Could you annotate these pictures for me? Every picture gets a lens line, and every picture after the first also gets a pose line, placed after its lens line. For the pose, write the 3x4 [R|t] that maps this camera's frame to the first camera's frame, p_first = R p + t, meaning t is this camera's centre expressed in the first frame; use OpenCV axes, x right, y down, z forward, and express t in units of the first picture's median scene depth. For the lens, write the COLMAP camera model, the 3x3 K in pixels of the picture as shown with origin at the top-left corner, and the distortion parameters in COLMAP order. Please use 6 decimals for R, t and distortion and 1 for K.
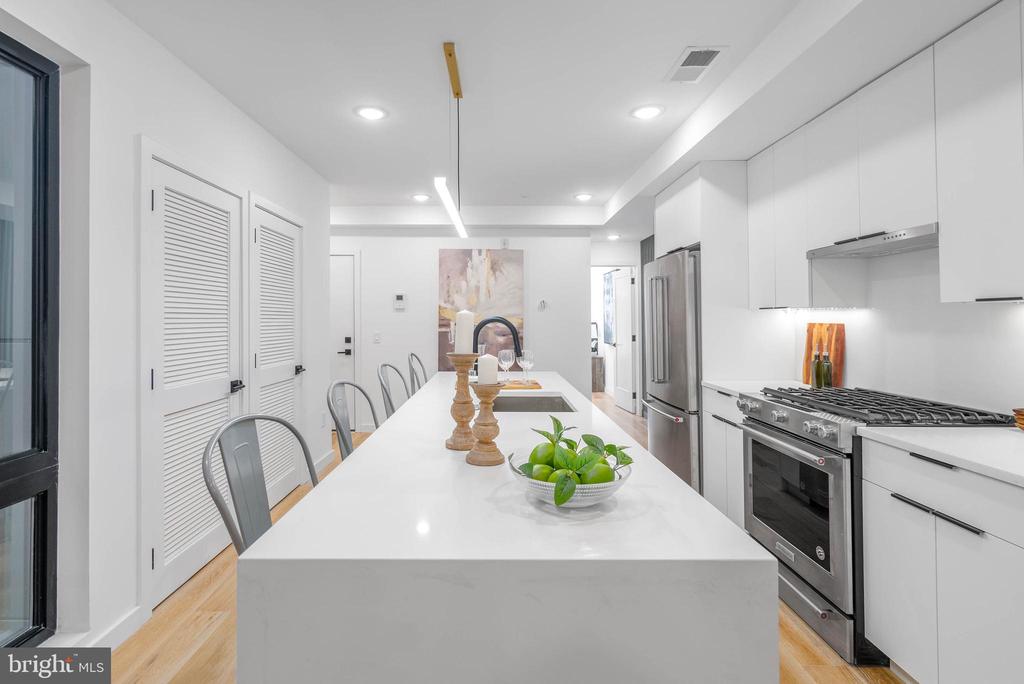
lens RADIAL K [[473.1, 0, 493.7], [0, 473.1, 320.2], [0, 0, 1]] dist [-0.003953, 0.001840]
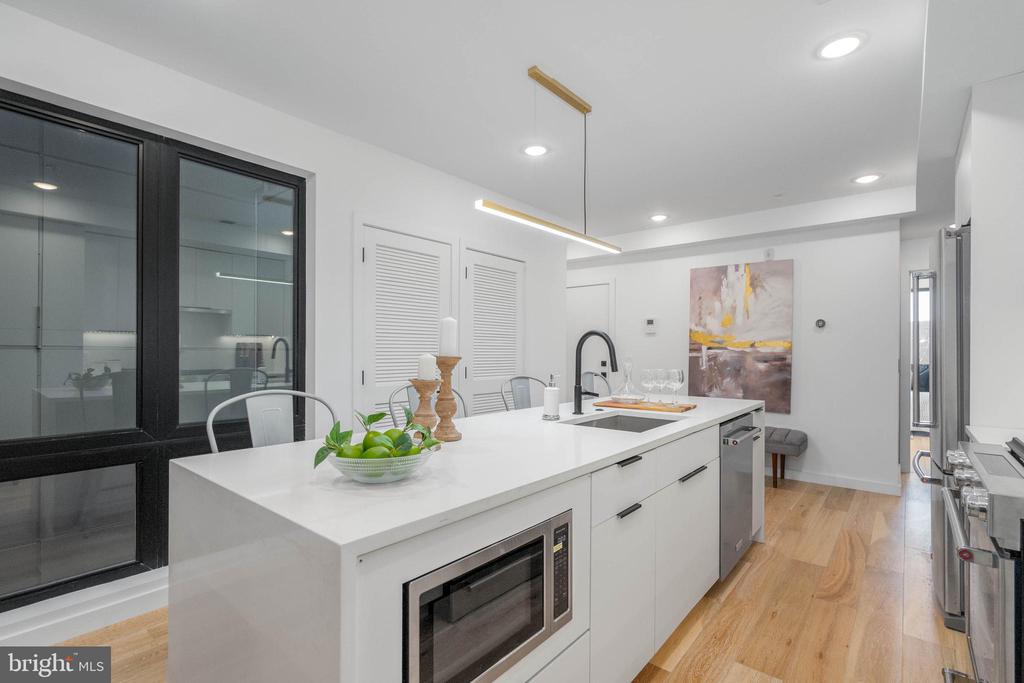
lens RADIAL K [[473.1, 0, 527.9], [0, 473.1, 349.6], [0, 0, 1]] dist [-0.003953, 0.001840]
pose [[0.774895, 0.001166, -0.632088, 0.234954], [-0.006507, 0.999960, -0.006133, 0.018004], [0.632056, 0.008865, 0.774872, 0.076169]]
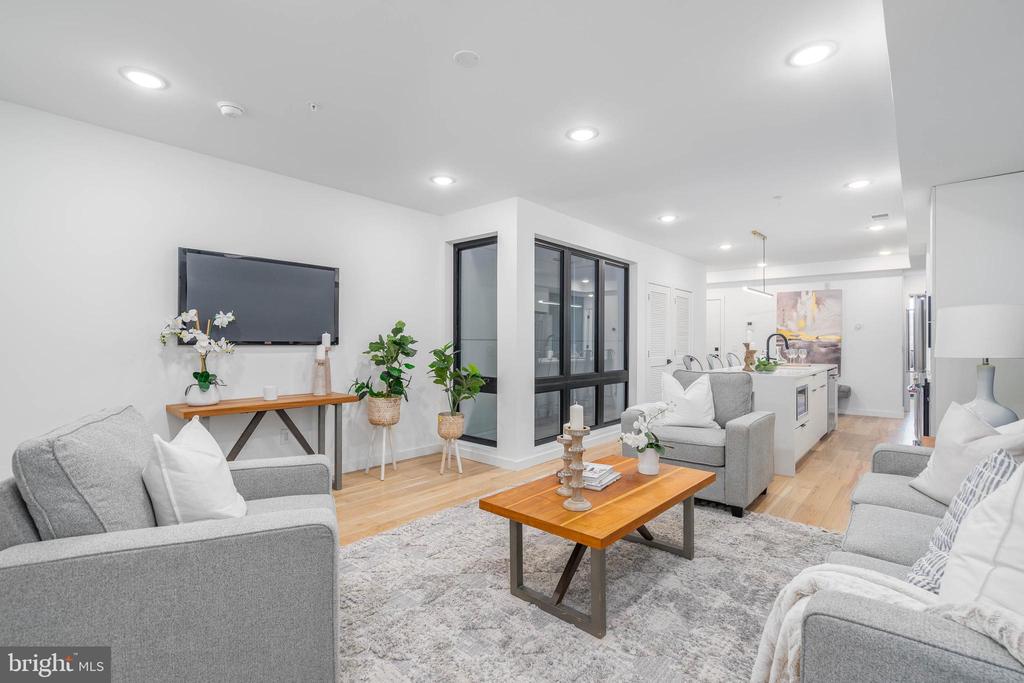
lens RADIAL K [[473.1, 0, 512.4], [0, 473.1, 342.2], [0, 0, 1]] dist [-0.003953, 0.001840]
pose [[0.751320, 0.001440, -0.659937, 0.271301], [-0.004570, 0.999985, -0.003020, 0.025507], [0.659922, 0.005284, 0.751315, -0.793070]]
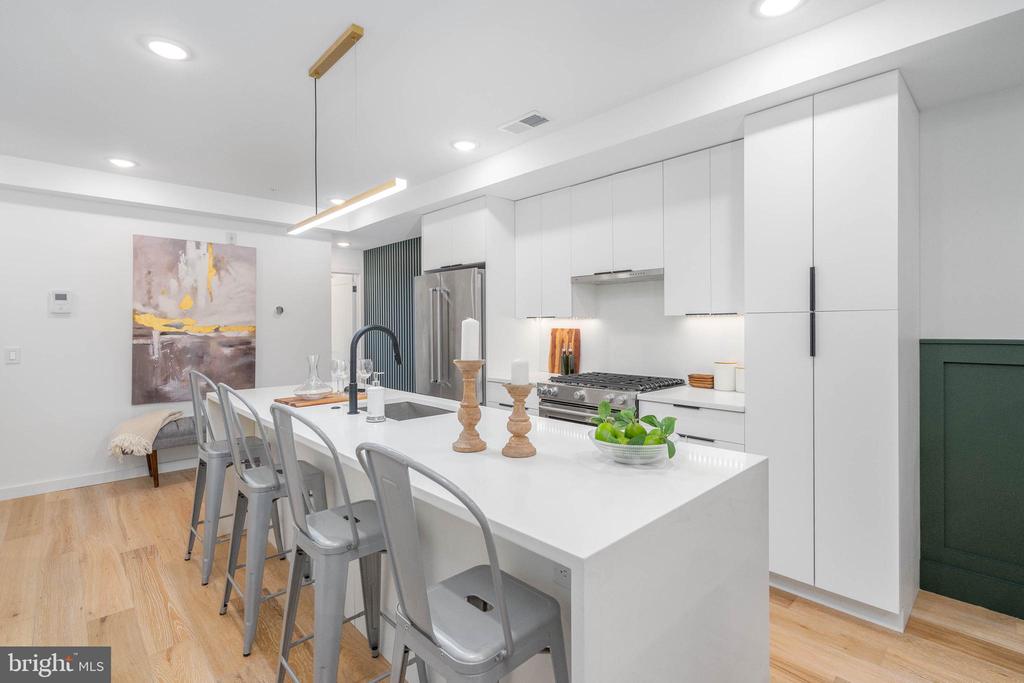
lens RADIAL K [[473.1, 0, 507.0], [0, 473.1, 322.8], [0, 0, 1]] dist [-0.003953, 0.001840]
pose [[0.723671, 0.001409, 0.690144, -0.210914], [0.006647, 0.999937, -0.009011, 0.000335], [-0.690113, 0.011108, 0.723616, 0.056763]]
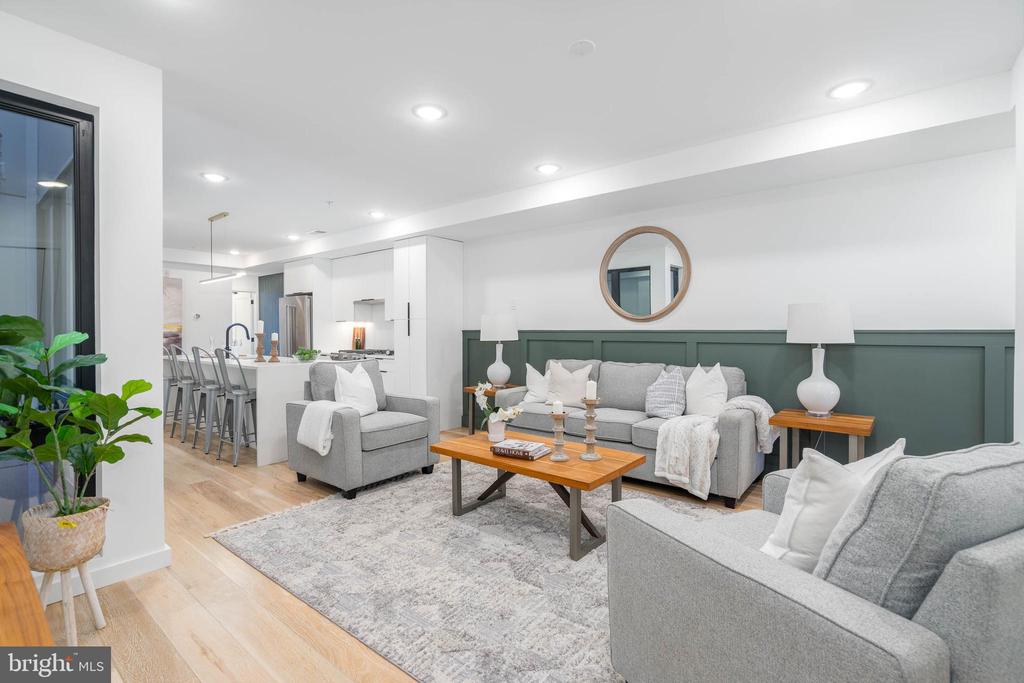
lens RADIAL K [[473.1, 0, 508.4], [0, 473.1, 335.6], [0, 0, 1]] dist [-0.003953, 0.001840]
pose [[0.627625, -0.004943, 0.778500, -0.453691], [0.002774, 0.999988, 0.004113, 0.023820], [-0.778511, -0.000422, 0.627631, -0.711970]]
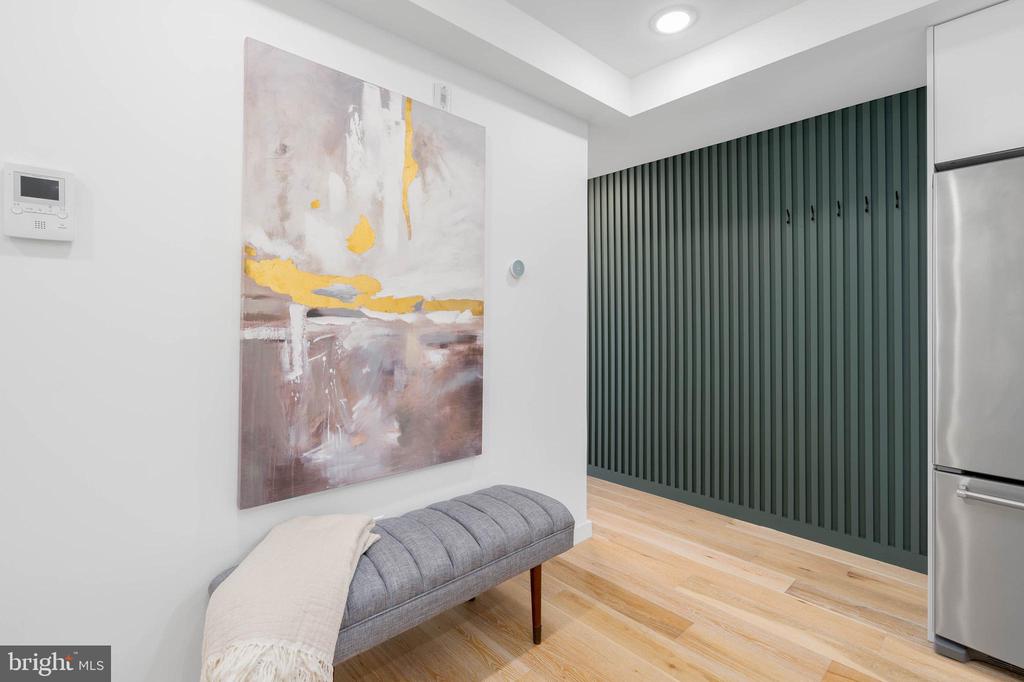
lens RADIAL K [[473.1, 0, 508.8], [0, 473.1, 316.6], [0, 0, 1]] dist [-0.003953, 0.001840]
pose [[0.740056, 0.007950, 0.672499, -0.192171], [-0.009181, 0.999956, -0.001717, 0.009172], [-0.672483, -0.004903, 0.740096, 0.725181]]
